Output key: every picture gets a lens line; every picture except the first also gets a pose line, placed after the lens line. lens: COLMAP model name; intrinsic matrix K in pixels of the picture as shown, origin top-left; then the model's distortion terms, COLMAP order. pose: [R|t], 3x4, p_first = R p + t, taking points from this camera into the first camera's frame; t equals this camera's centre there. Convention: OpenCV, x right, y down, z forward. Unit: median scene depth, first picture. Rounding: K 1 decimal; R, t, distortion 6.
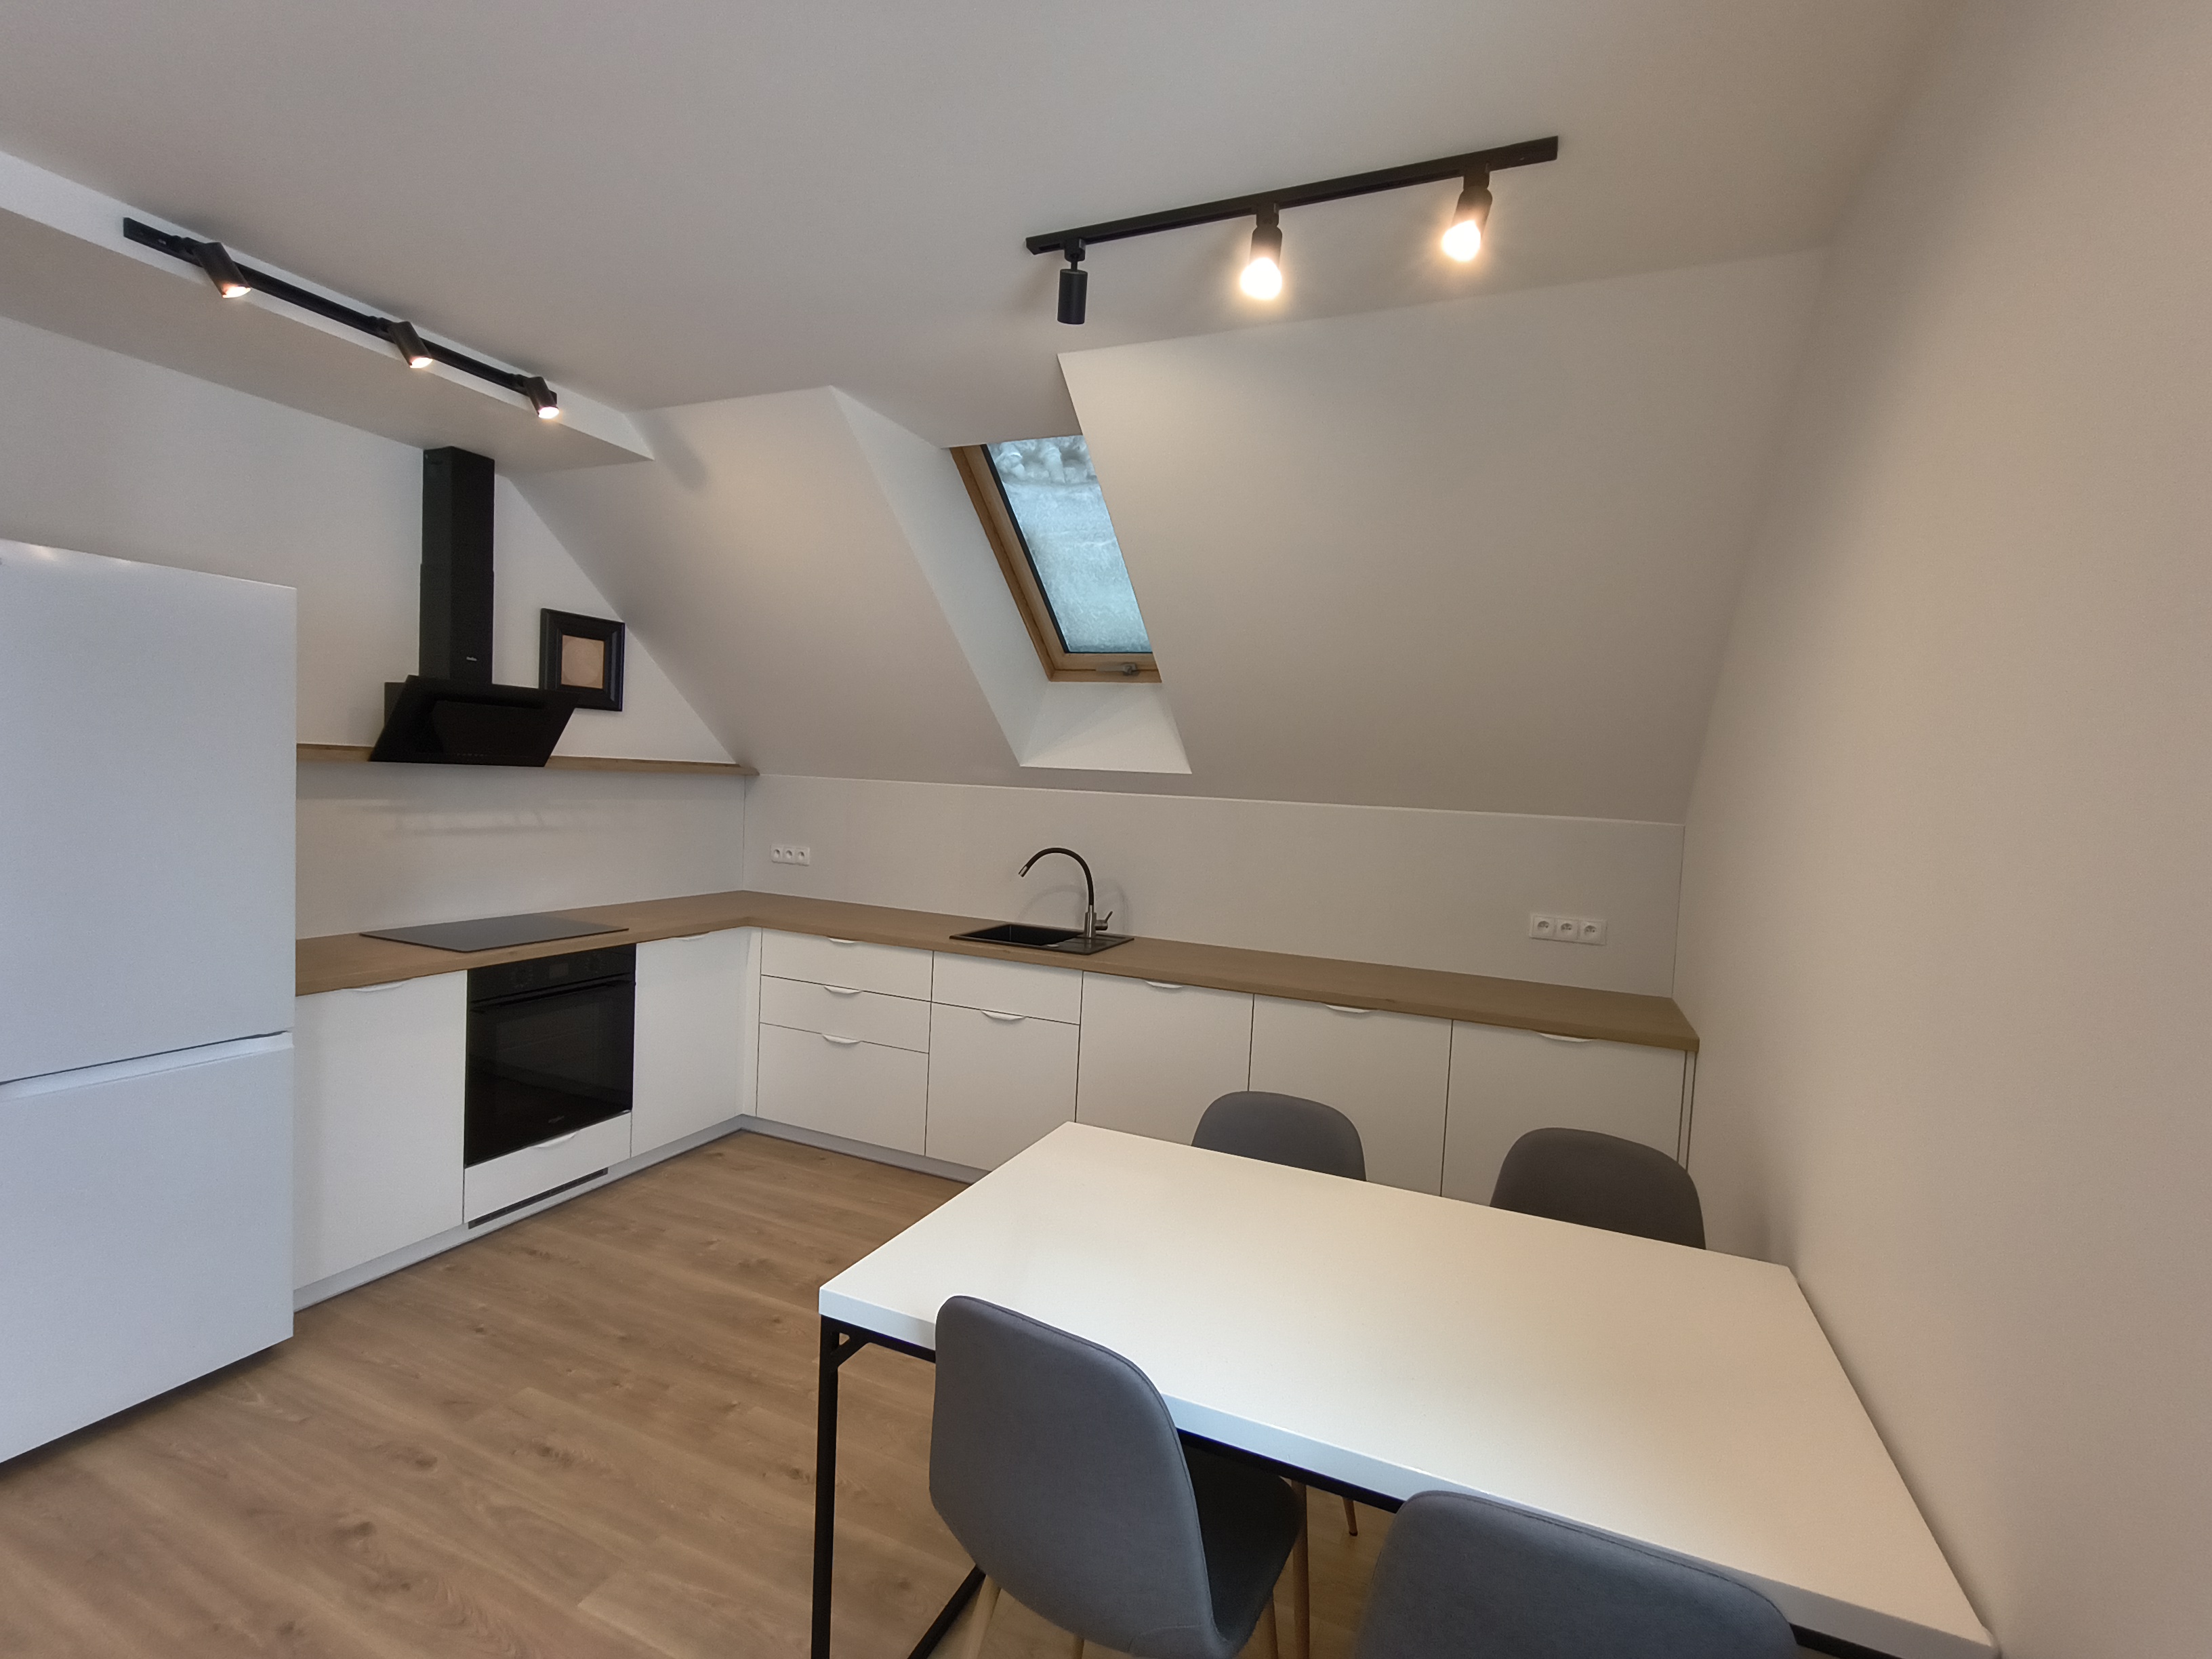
lens RADIAL K [[1004.2, 0, 1101.1], [0, 1004.2, 829.6], [0, 0, 1]] dist [0.002977, -0.002378]
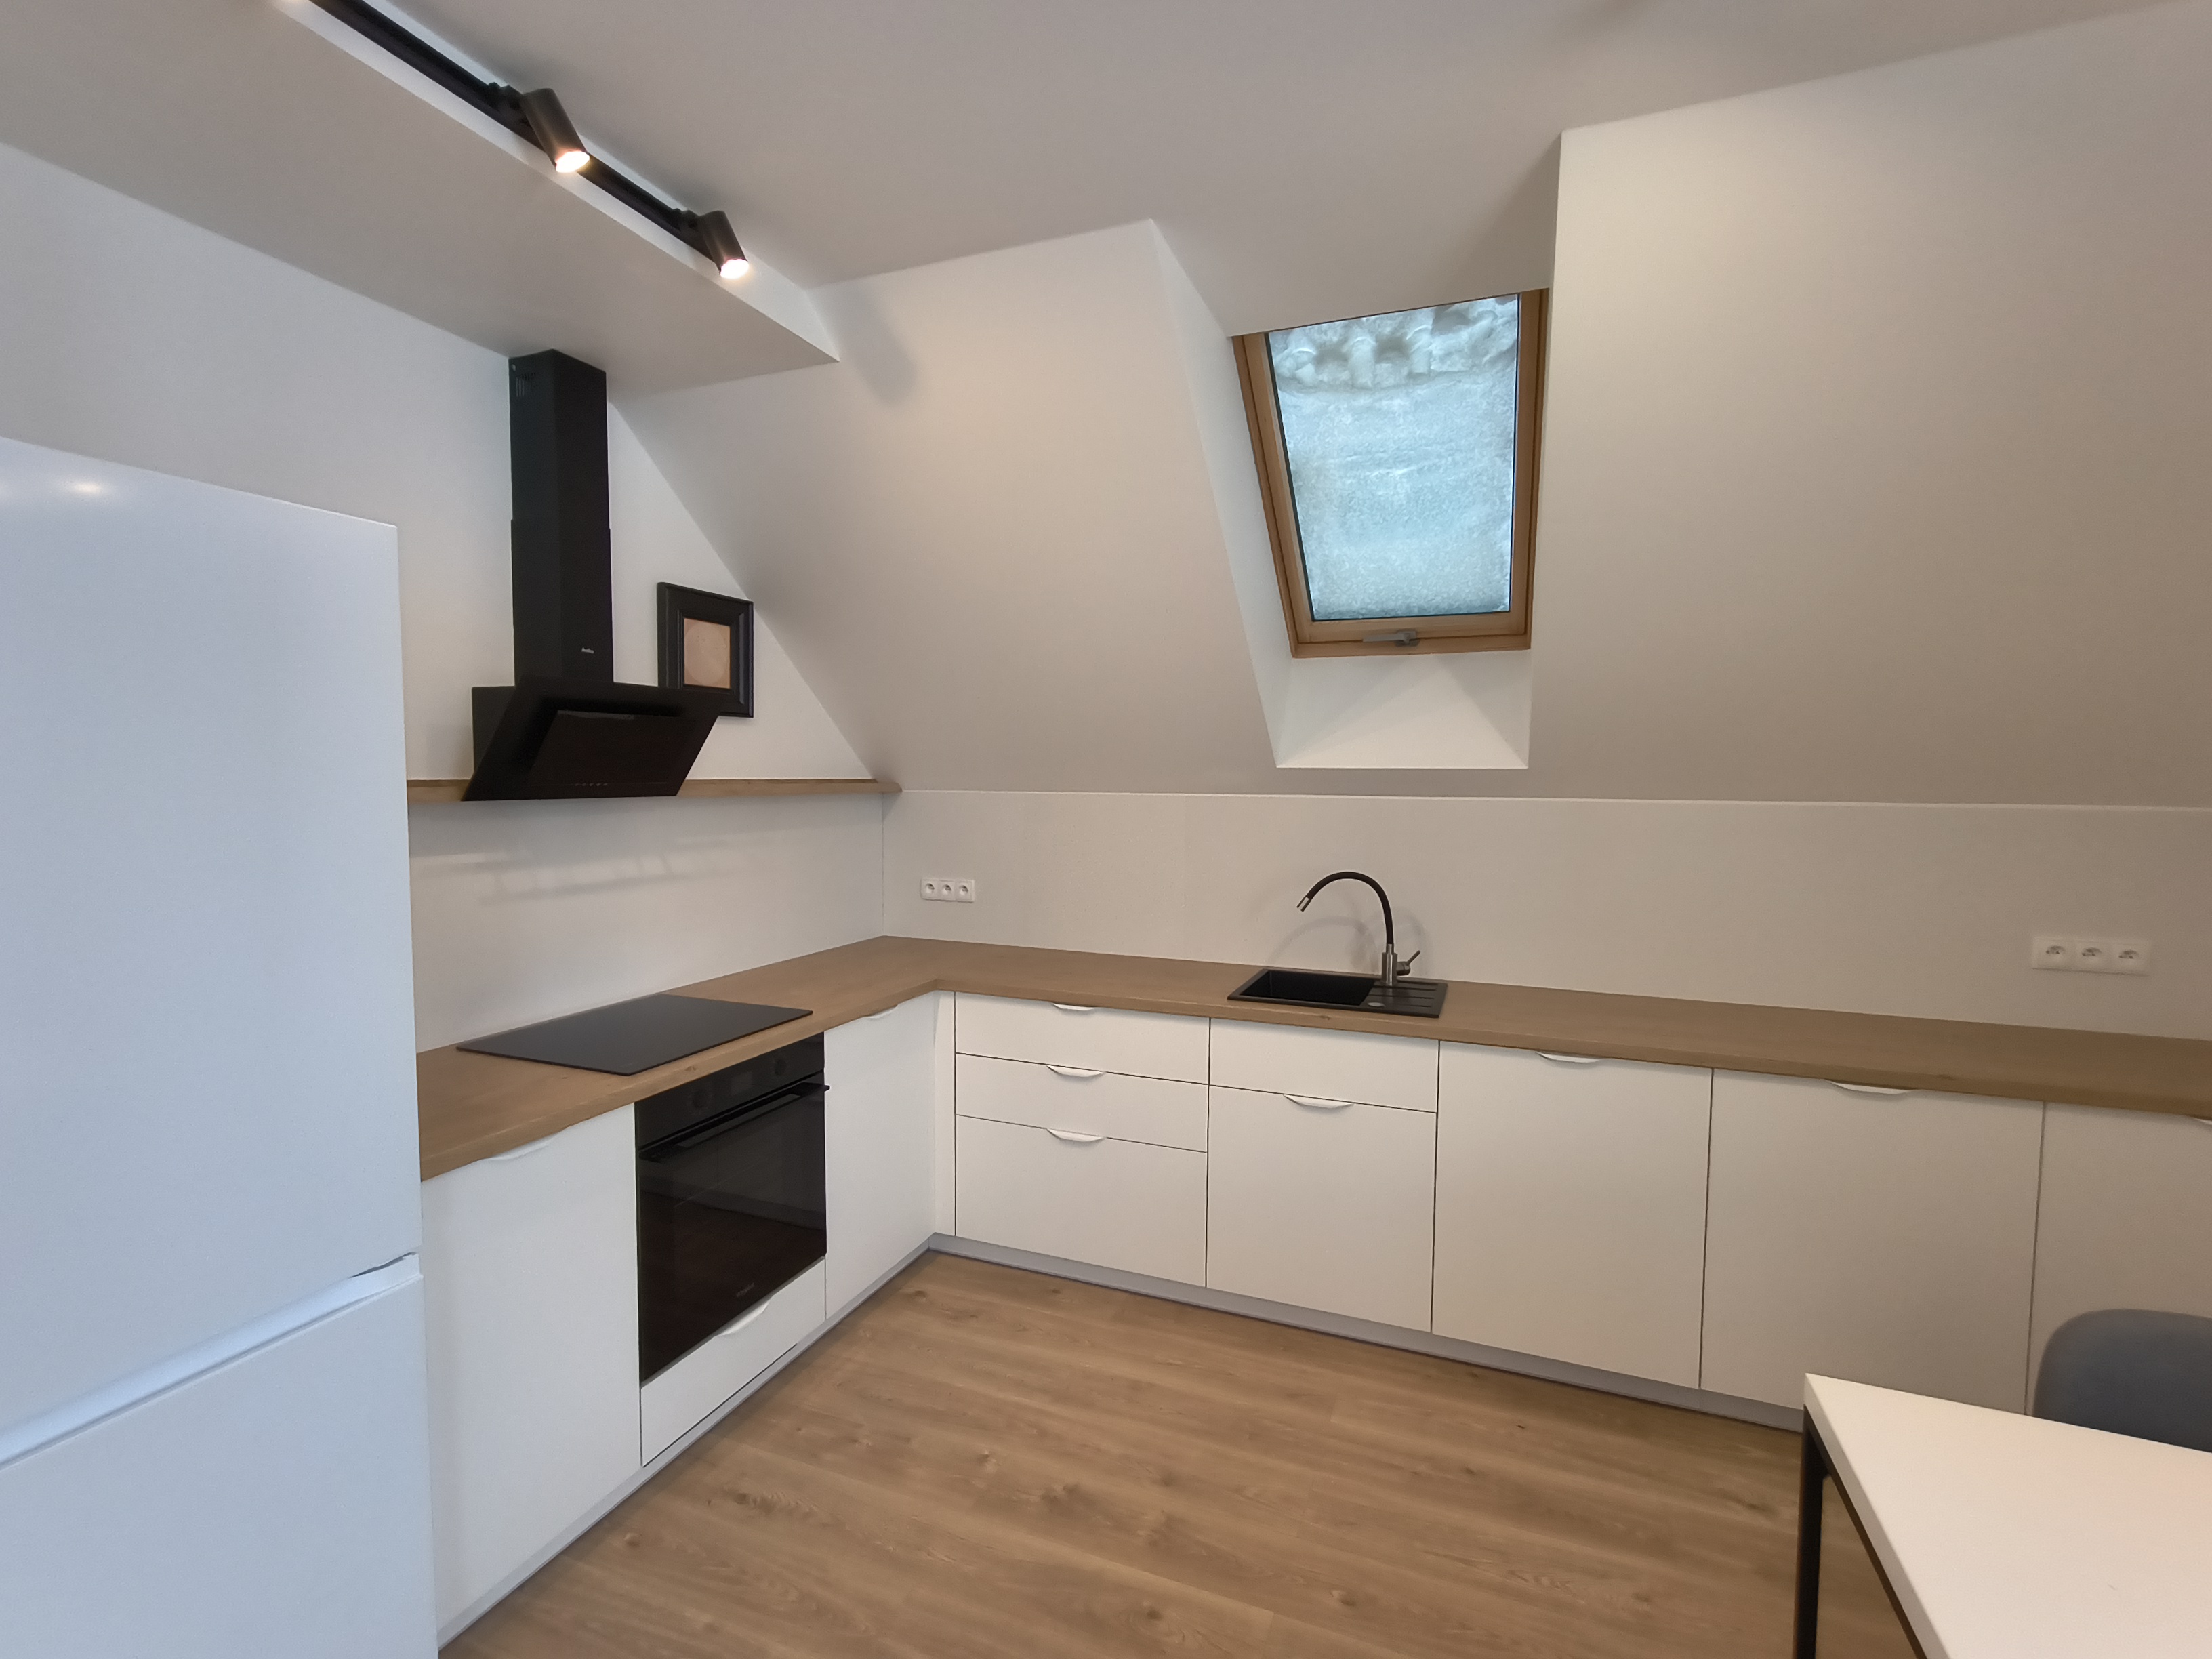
lens RADIAL K [[1004.2, 0, 1106.4], [0, 1004.2, 830.1], [0, 0, 1]] dist [0.002977, -0.002378]
pose [[0.998597, -0.043266, 0.030515, -0.282712], [0.043089, 0.999051, 0.006412, -0.030212], [-0.030763, -0.005088, 0.999514, 0.270078]]
